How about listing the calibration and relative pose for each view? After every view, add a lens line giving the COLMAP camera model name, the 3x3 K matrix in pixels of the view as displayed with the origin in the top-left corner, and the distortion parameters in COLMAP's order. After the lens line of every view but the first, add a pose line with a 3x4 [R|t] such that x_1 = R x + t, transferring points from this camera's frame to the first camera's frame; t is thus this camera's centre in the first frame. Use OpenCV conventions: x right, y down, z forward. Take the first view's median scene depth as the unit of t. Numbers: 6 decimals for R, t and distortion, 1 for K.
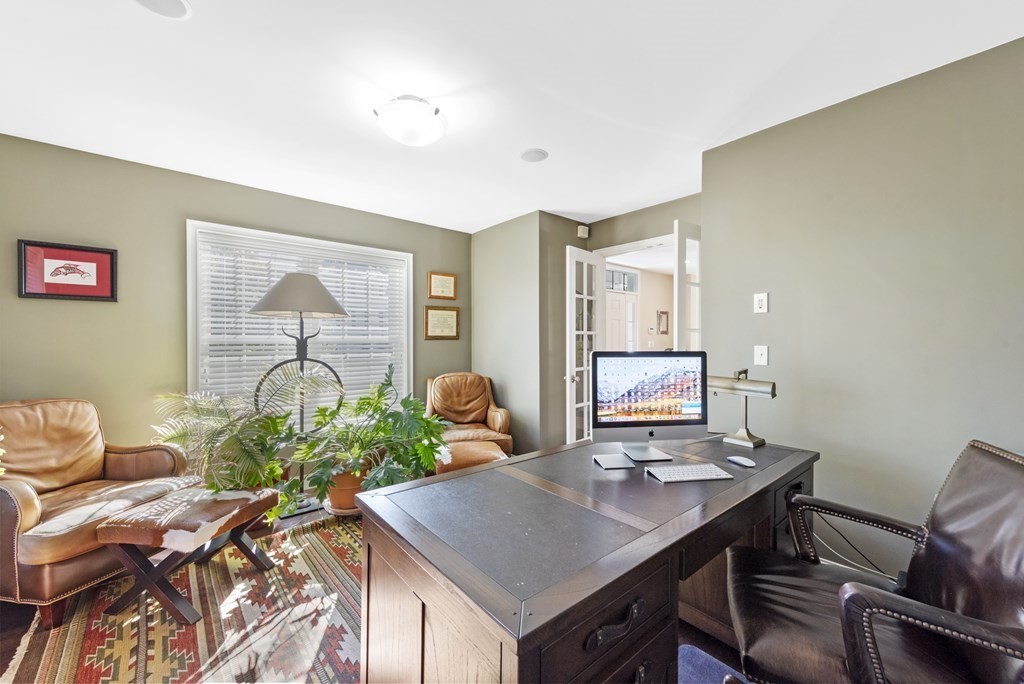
lens RADIAL K [[412.1, 0, 518.8], [0, 412.1, 343.5], [0, 0, 1]] dist [0.001354, 0.000106]
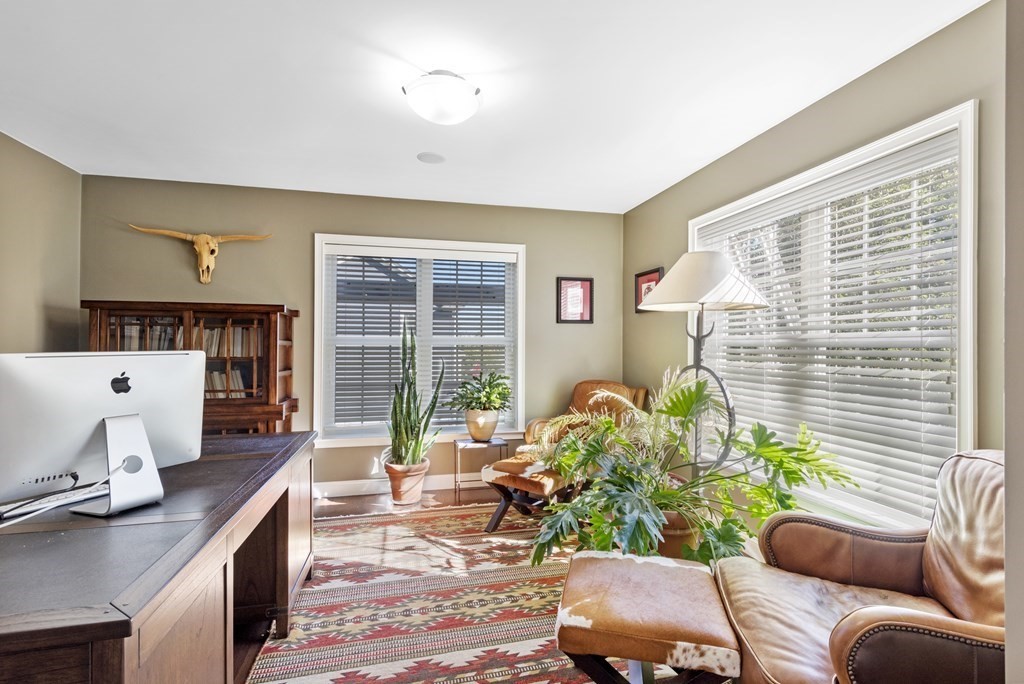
lens RADIAL K [[475.3, 0, 520.8], [0, 475.3, 342.0], [0, 0, 1]] dist [0.004468, 0.000127]
pose [[-0.455662, -0.002655, -0.890149, 0.628844], [-0.002127, 0.999996, -0.001894, -0.005744], [0.890151, 0.001030, -0.455665, 1.740359]]
